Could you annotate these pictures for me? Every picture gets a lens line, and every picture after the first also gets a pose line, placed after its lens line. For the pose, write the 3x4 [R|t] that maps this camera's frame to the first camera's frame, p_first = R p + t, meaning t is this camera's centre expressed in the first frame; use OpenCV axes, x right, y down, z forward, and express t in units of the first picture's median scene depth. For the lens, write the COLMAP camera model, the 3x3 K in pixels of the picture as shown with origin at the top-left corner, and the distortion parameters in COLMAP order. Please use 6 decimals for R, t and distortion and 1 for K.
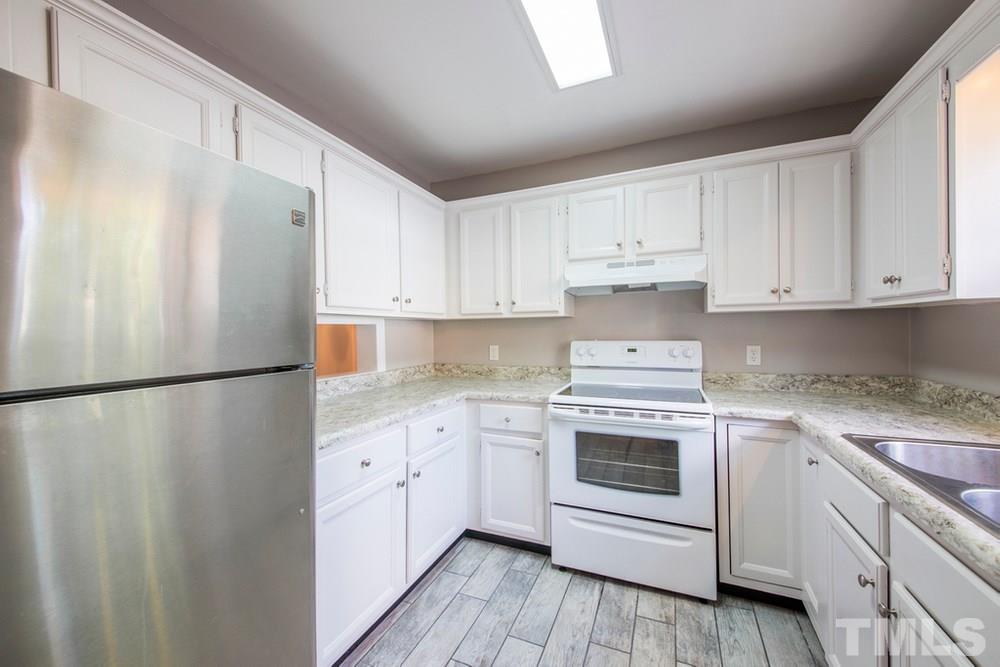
lens RADIAL K [[412.0, 0, 472.7], [0, 412.0, 327.5], [0, 0, 1]] dist [0.054285, -0.024352]
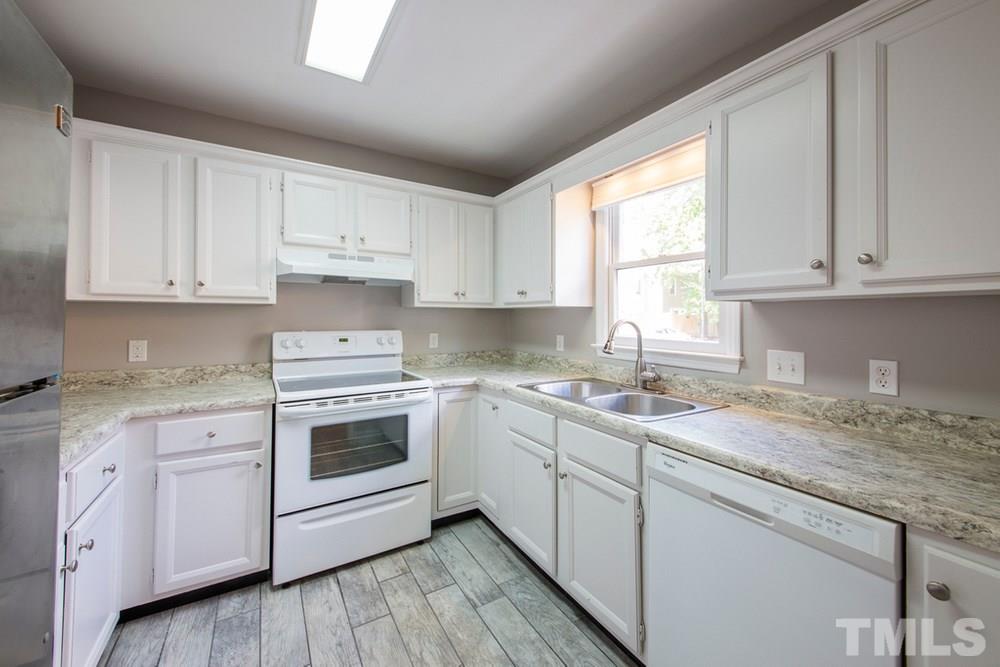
lens RADIAL K [[414.6, 0, 515.3], [0, 414.6, 307.1], [0, 0, 1]] dist [0.078879, -0.047573]
pose [[0.538131, 0.038108, 0.841999, -0.336627], [-0.014347, 0.999247, -0.036056, 0.005149], [-0.842739, 0.007323, 0.538272, 0.094373]]
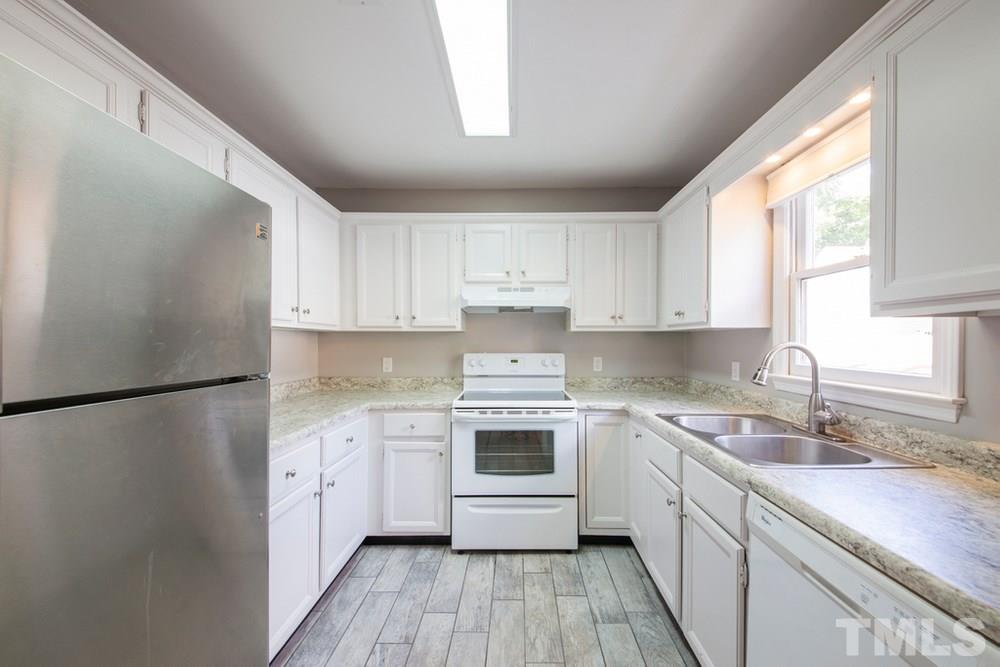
lens RADIAL K [[424.9, 0, 500.0], [0, 424.9, 333.5], [0, 0, 1]] dist [0.030202, -0.015091]
pose [[0.917044, 0.021517, 0.398204, -0.175994], [-0.014505, 0.999682, -0.020614, 0.001311], [-0.398521, 0.013128, 0.917065, -0.128784]]
